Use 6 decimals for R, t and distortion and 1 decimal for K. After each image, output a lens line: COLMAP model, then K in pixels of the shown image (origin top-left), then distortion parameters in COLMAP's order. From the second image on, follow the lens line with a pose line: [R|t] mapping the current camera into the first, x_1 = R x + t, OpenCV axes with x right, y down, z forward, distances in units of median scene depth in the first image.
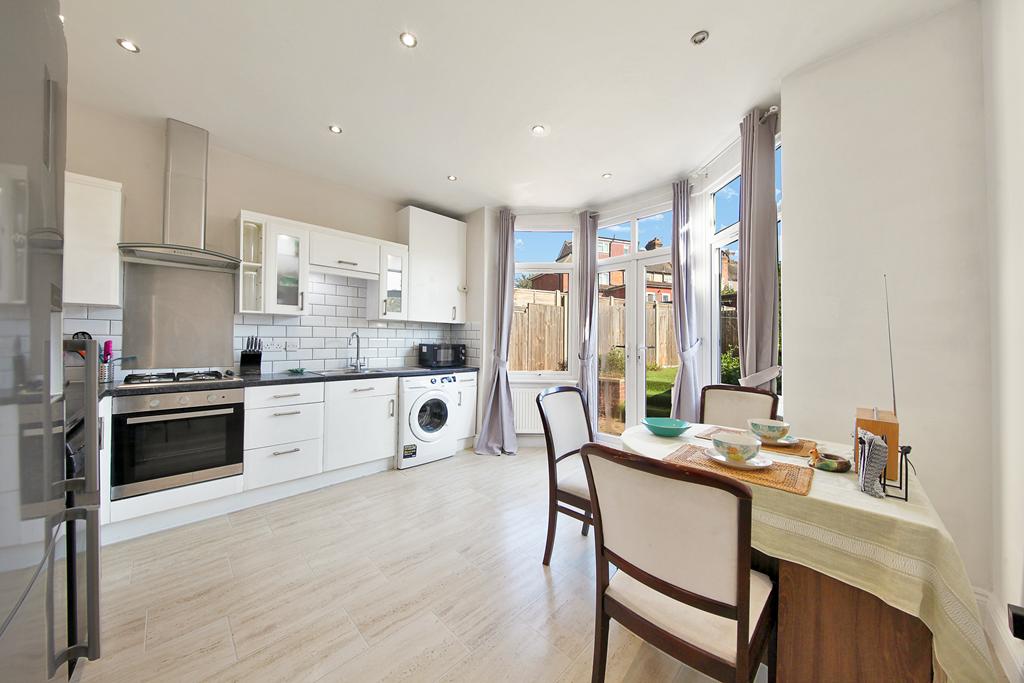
lens RADIAL K [[346.1, 0, 512.0], [0, 346.1, 341.5], [0, 0, 1]] dist [-0.000053, 0.000003]
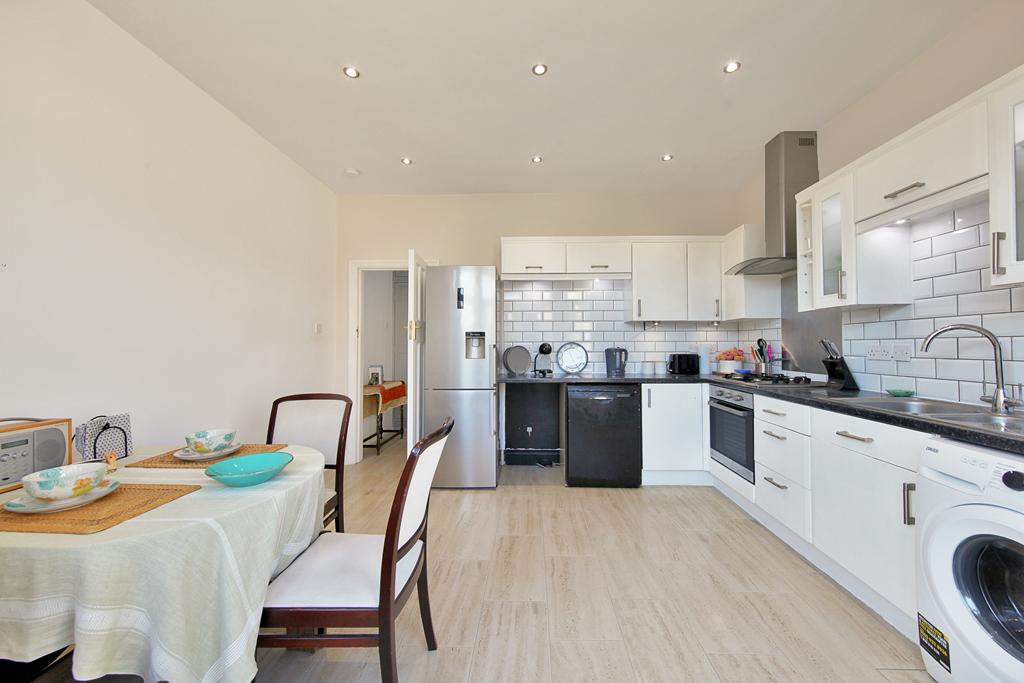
lens RADIAL K [[341.6, 0, 512.0], [0, 341.6, 341.5], [0, 0, 1]] dist [-0.000299, -0.000056]
pose [[-0.716077, -0.012331, -0.697913, 0.278014], [0.001720, 0.999810, -0.019431, 0.003945], [0.698020, -0.015114, -0.715919, 0.931472]]
